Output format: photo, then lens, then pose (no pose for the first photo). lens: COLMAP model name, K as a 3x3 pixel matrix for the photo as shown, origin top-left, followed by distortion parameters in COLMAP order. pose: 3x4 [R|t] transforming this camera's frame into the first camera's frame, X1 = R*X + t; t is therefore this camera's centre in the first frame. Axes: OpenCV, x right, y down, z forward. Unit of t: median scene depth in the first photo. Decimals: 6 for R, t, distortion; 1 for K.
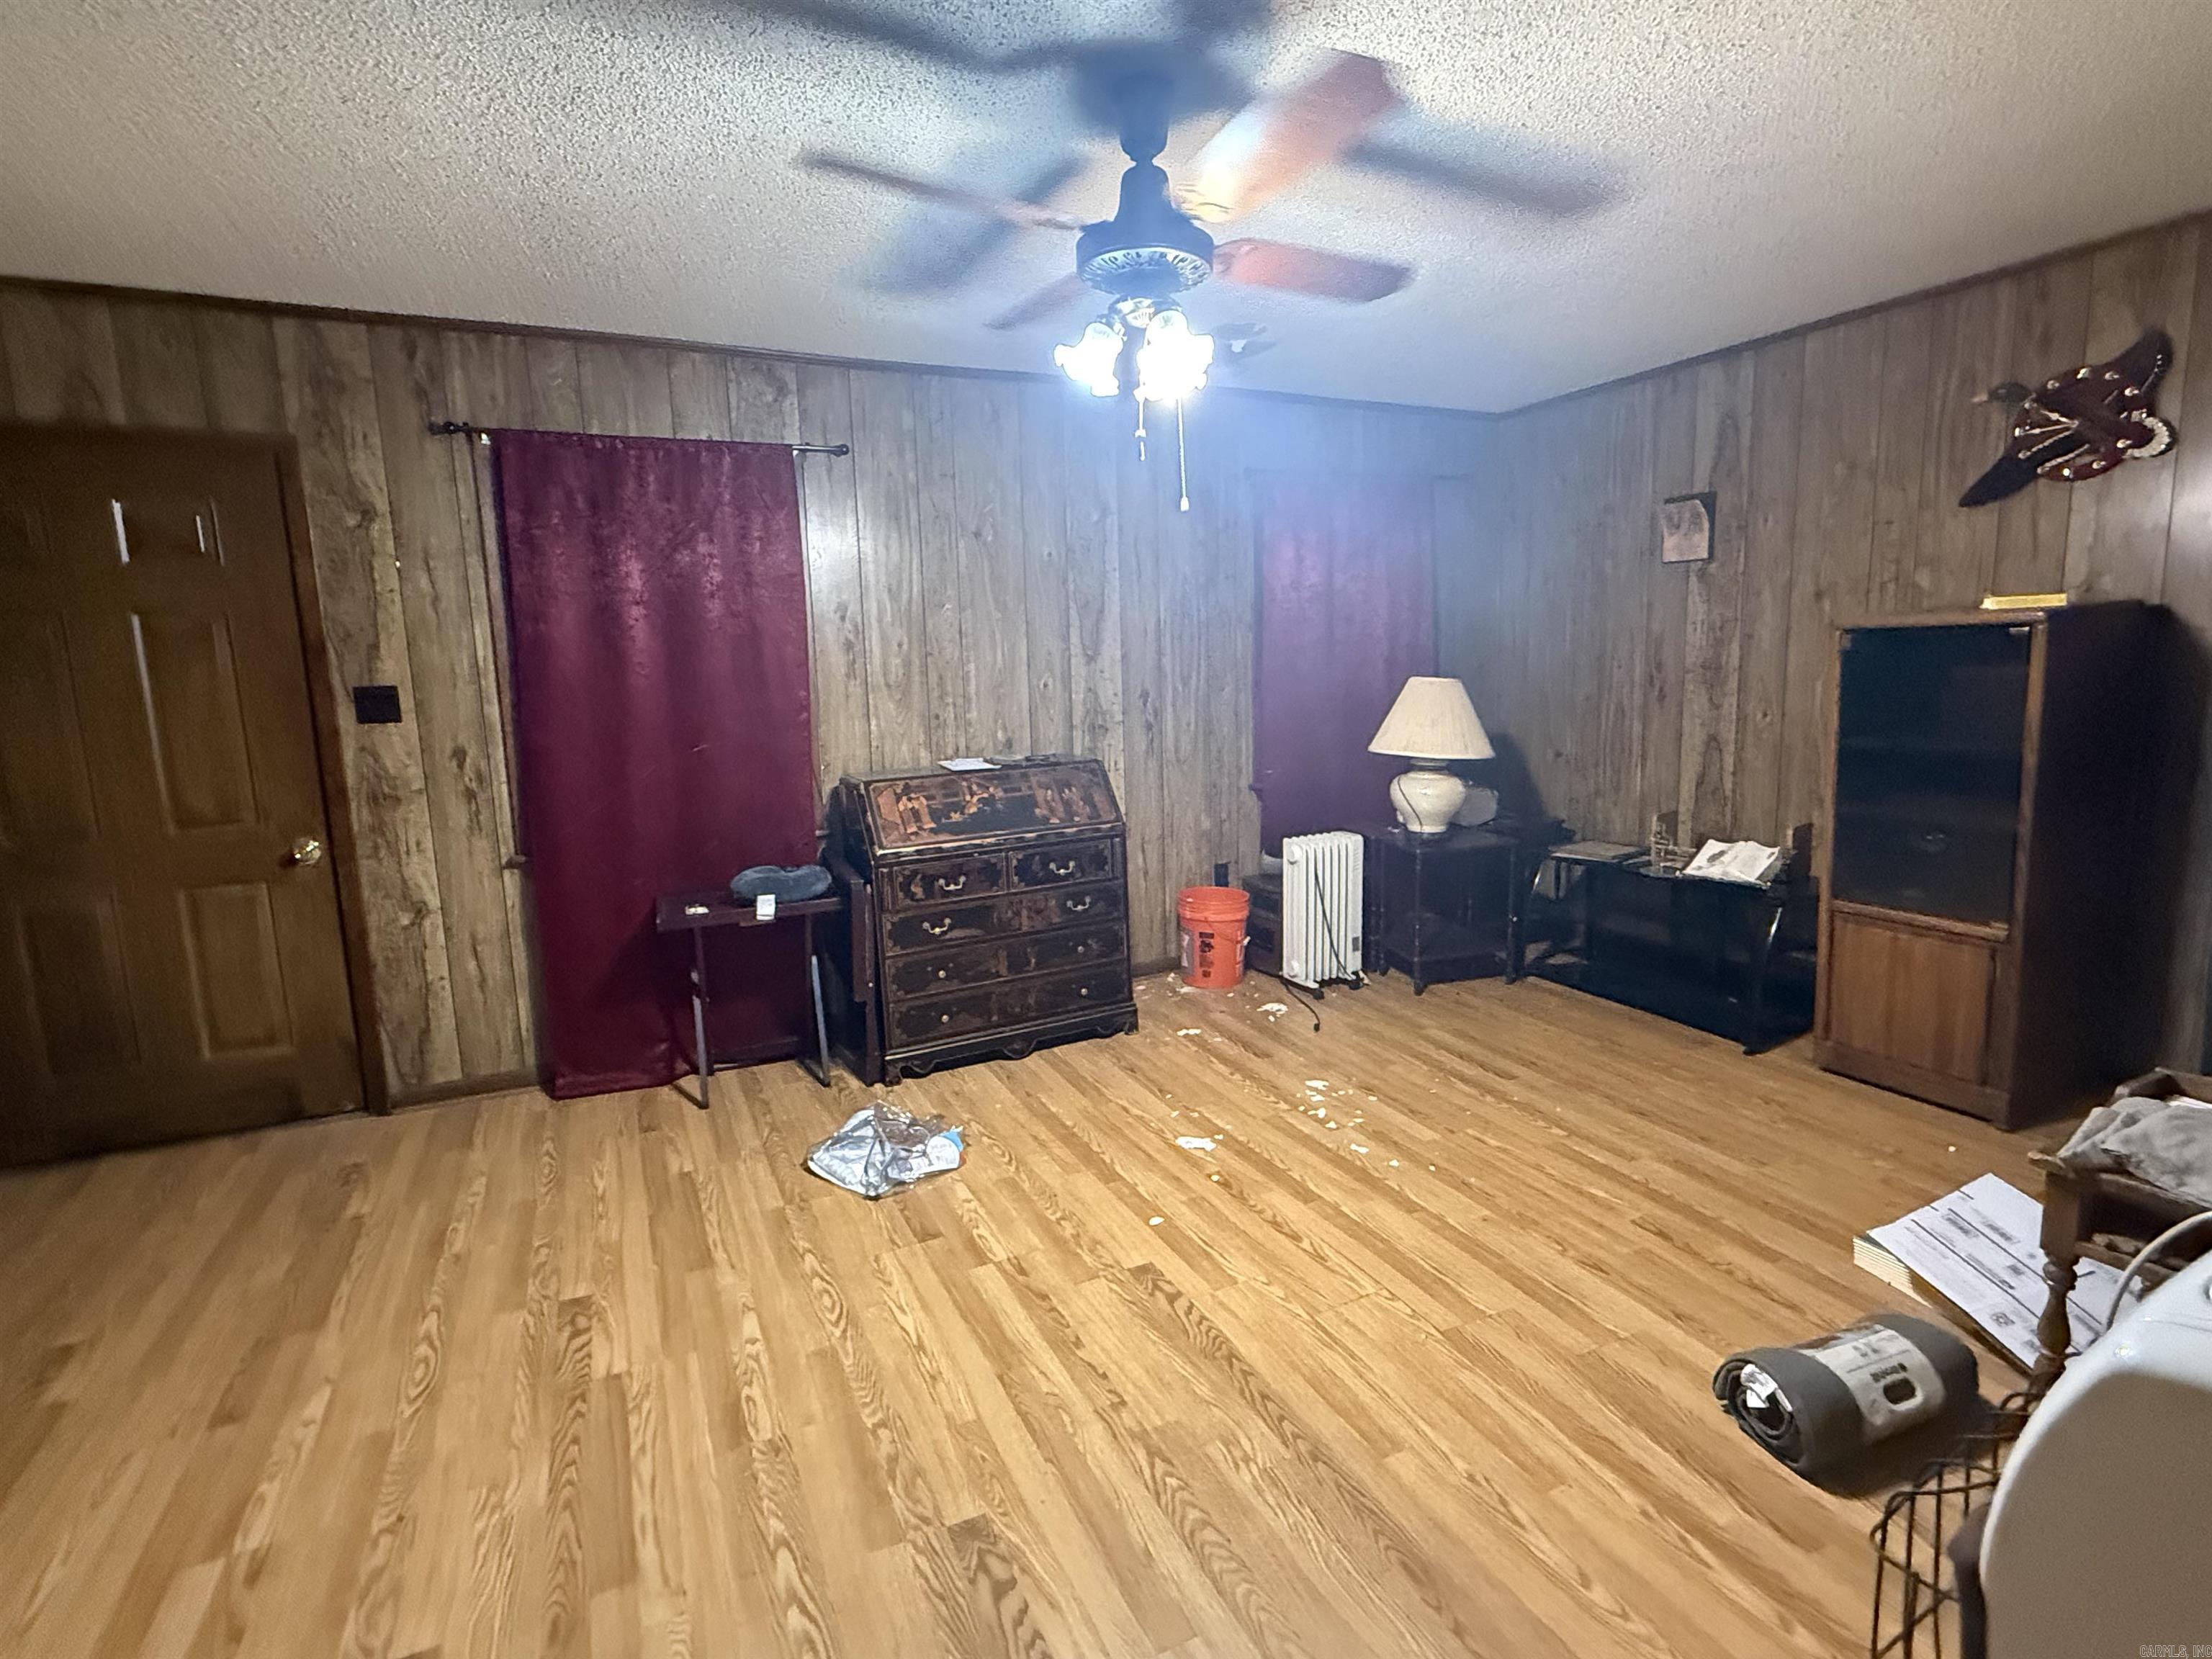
lens RADIAL K [[1073.2, 0, 1118.7], [0, 1073.2, 814.5], [0, 0, 1]] dist [-0.003804, 0.004717]
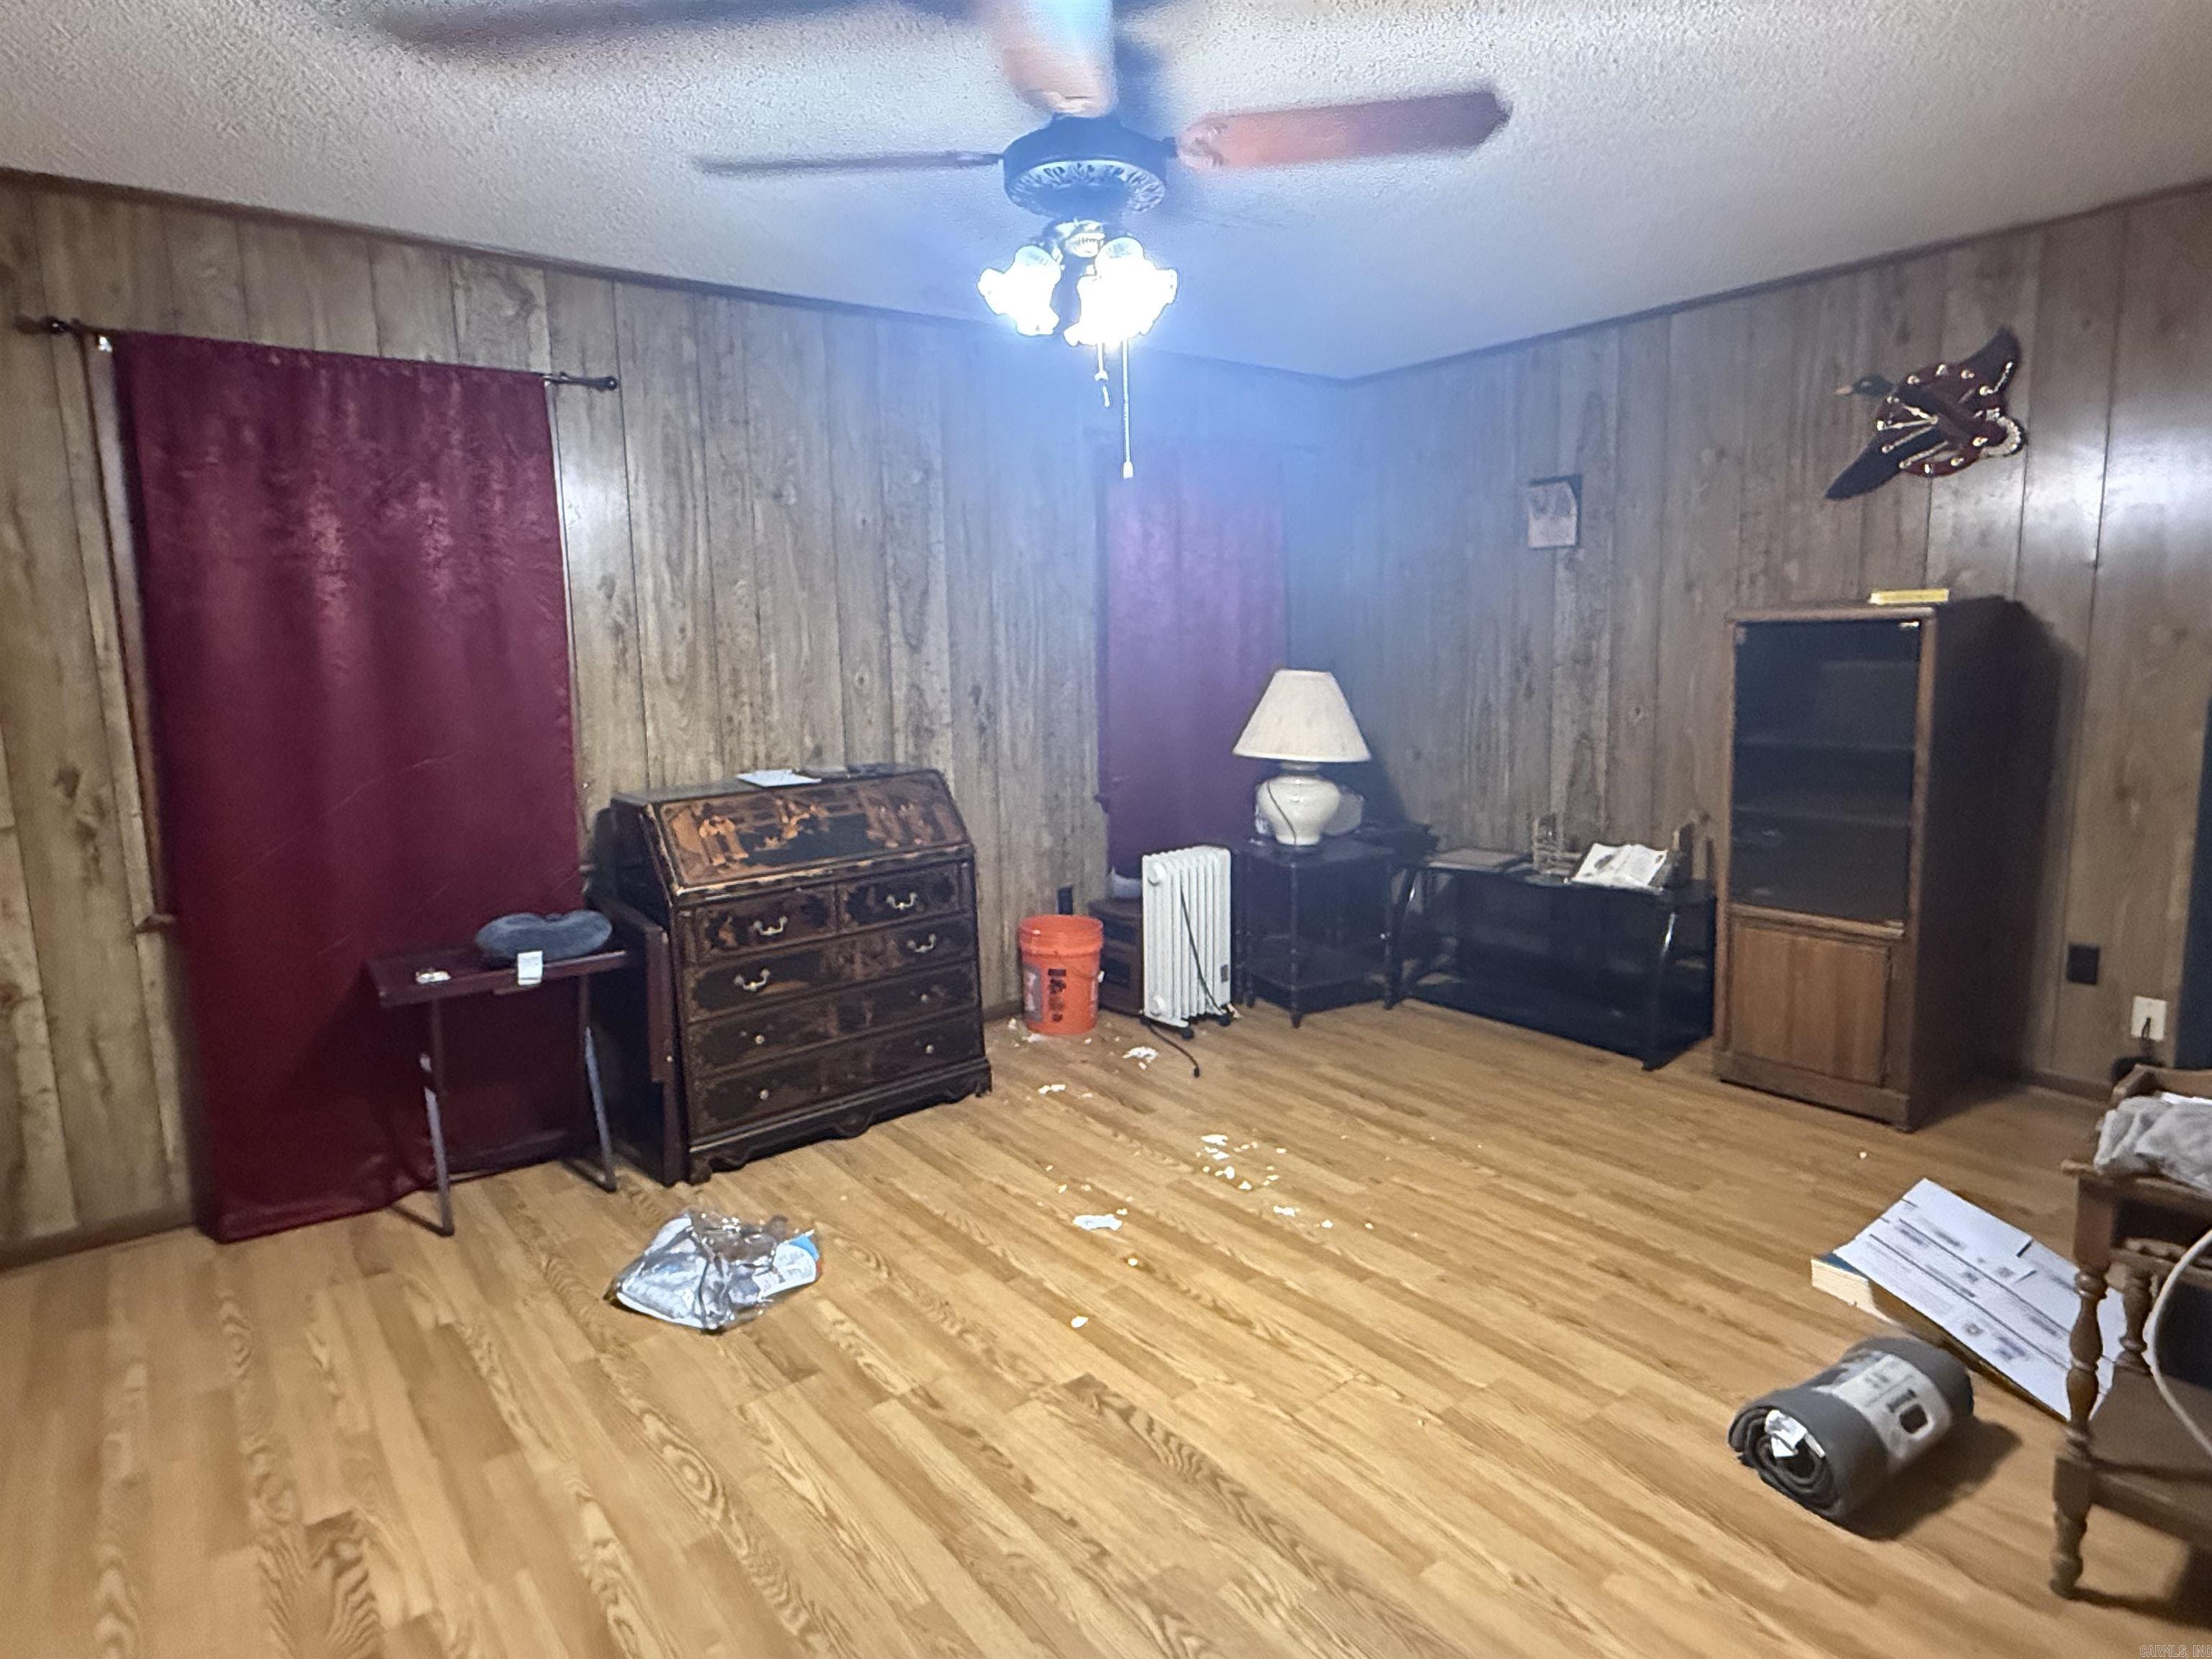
lens RADIAL K [[1236.4, 0, 1113.5], [0, 1236.4, 814.7], [0, 0, 1]] dist [0.000233, 0.000661]
pose [[0.976523, -0.024407, 0.214024, -0.114132], [0.026141, 0.999644, -0.005273, -0.009167], [-0.213819, 0.010744, 0.976814, 0.039730]]
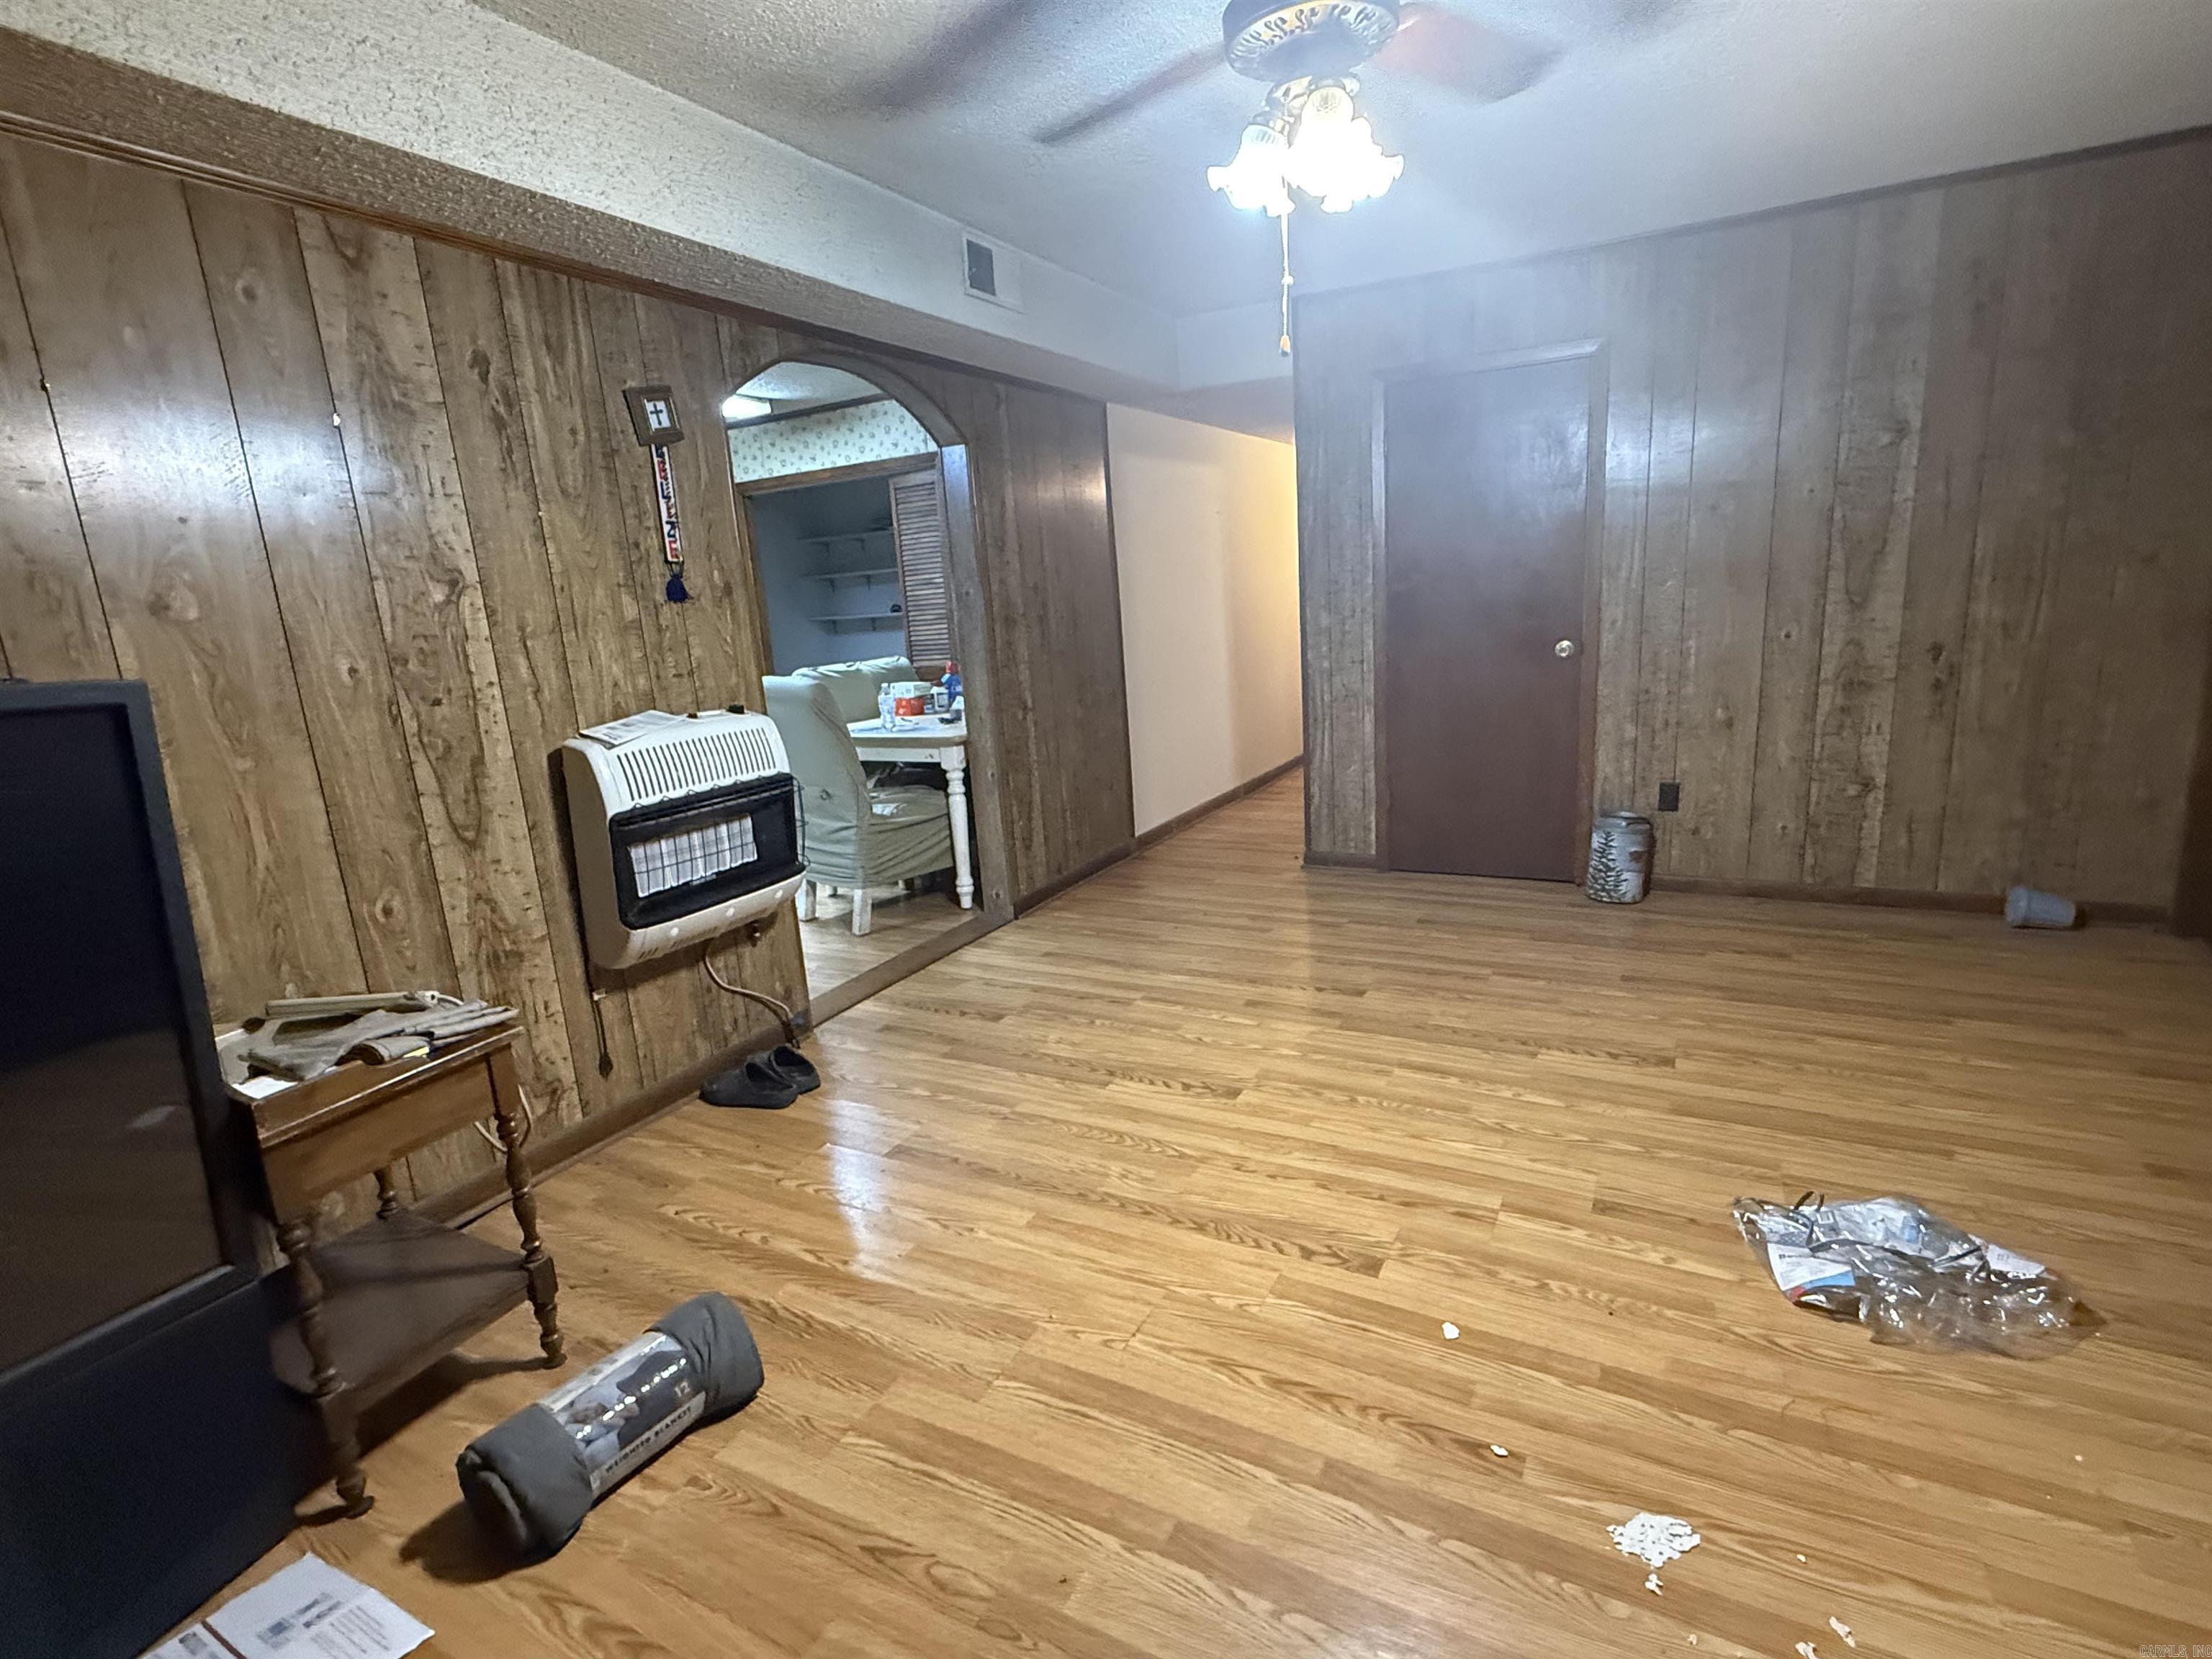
lens RADIAL K [[1073.2, 0, 1109.9], [0, 1073.2, 825.2], [0, 0, 1]] dist [-0.003804, 0.004717]
pose [[-0.808781, 0.197122, -0.554090, 0.462512], [-0.003127, 0.940700, 0.339225, -0.152759], [0.588102, 0.276091, -0.760204, 1.108339]]
